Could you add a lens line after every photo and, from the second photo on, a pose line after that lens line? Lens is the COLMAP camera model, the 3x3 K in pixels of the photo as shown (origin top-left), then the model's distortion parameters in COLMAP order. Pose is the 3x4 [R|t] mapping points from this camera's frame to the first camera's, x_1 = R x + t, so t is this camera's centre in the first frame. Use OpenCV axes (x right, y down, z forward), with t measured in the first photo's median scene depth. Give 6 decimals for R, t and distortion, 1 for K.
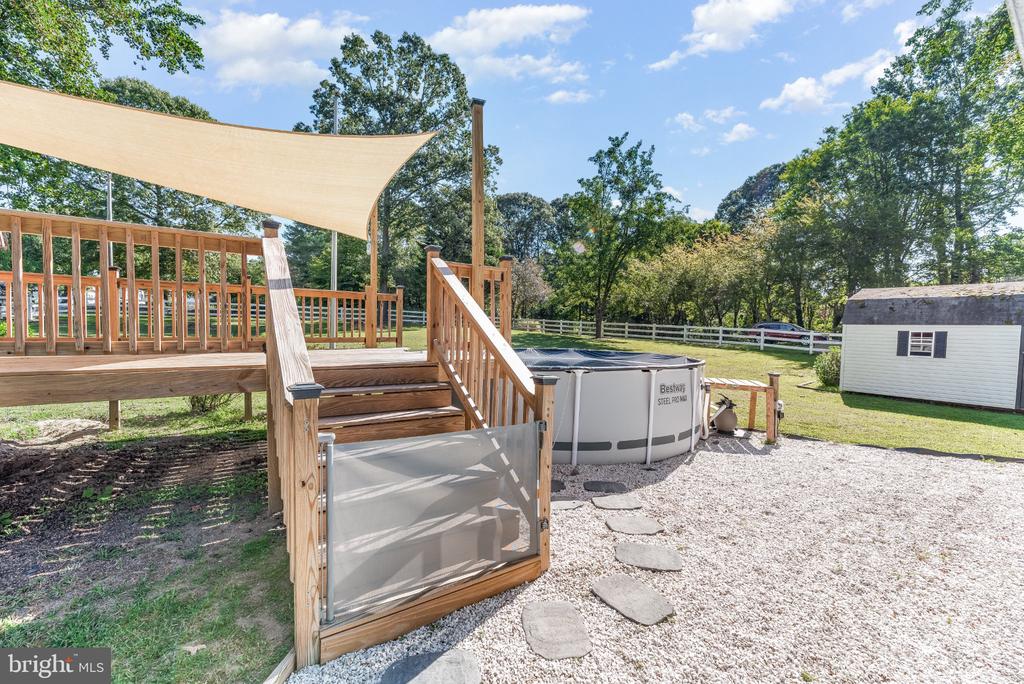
lens RADIAL K [[406.0, 0, 507.0], [0, 406.0, 344.7], [0, 0, 1]] dist [-0.000202, -0.000075]
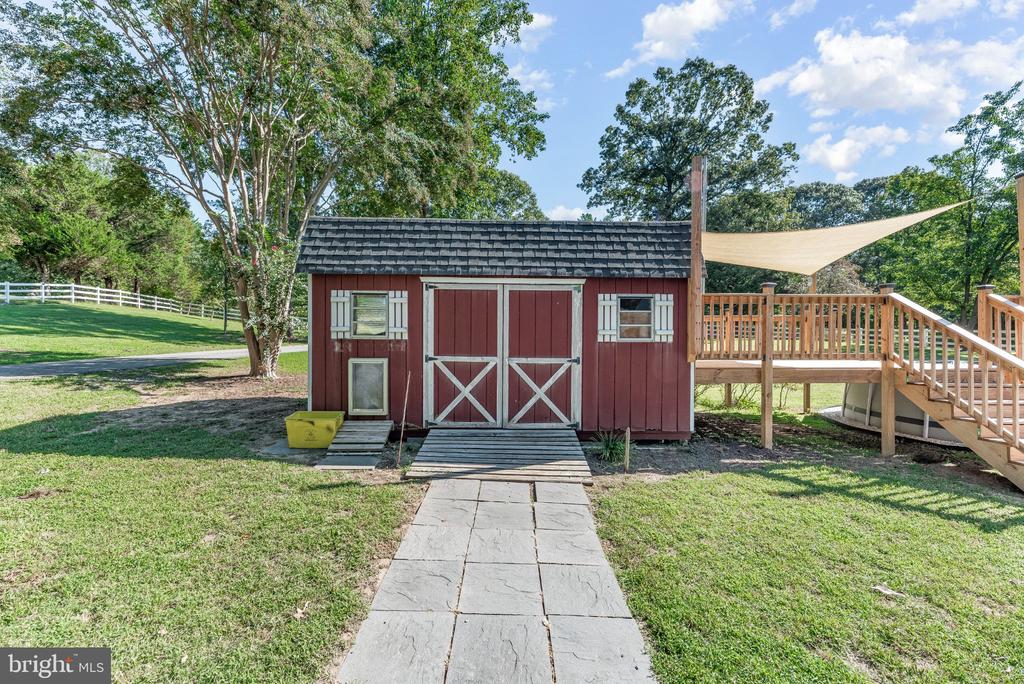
lens RADIAL K [[406.0, 0, 507.0], [0, 406.0, 344.7], [0, 0, 1]] dist [-0.000202, -0.000075]
pose [[0.847182, -0.008560, -0.531234, -0.095672], [-0.007563, 0.999575, -0.028168, 0.001029], [0.531249, 0.027881, 0.846757, -0.116916]]
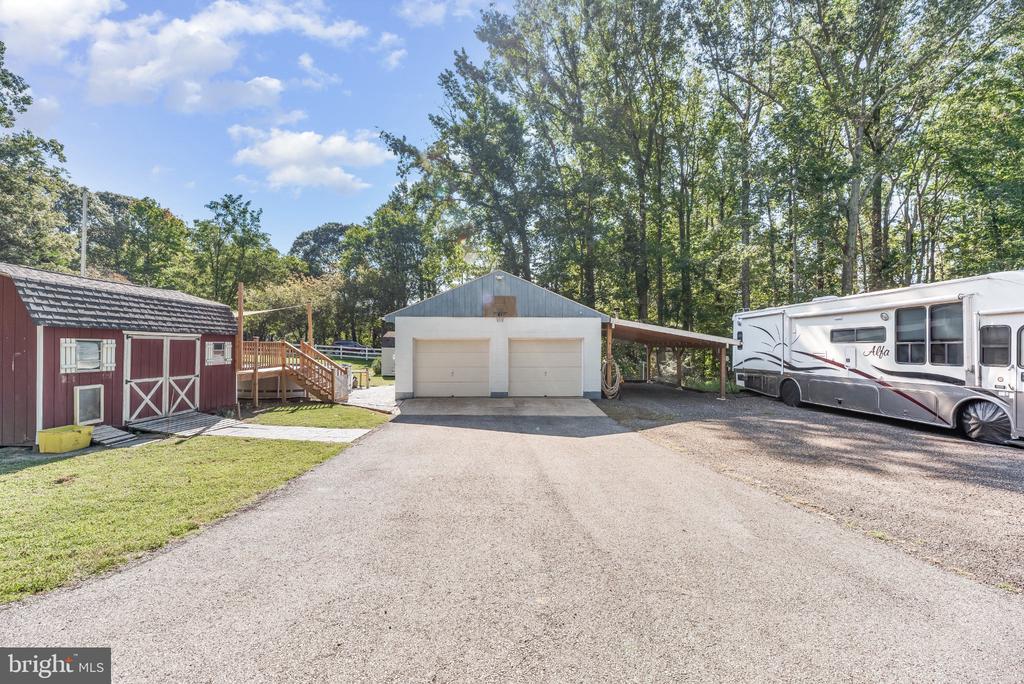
lens RADIAL K [[406.0, 0, 507.0], [0, 406.0, 344.7], [0, 0, 1]] dist [-0.000202, -0.000075]
pose [[0.539814, -0.011542, 0.841705, -0.268014], [0.031231, 0.999492, -0.006323, -0.010347], [-0.841205, 0.029701, 0.539900, -0.309902]]
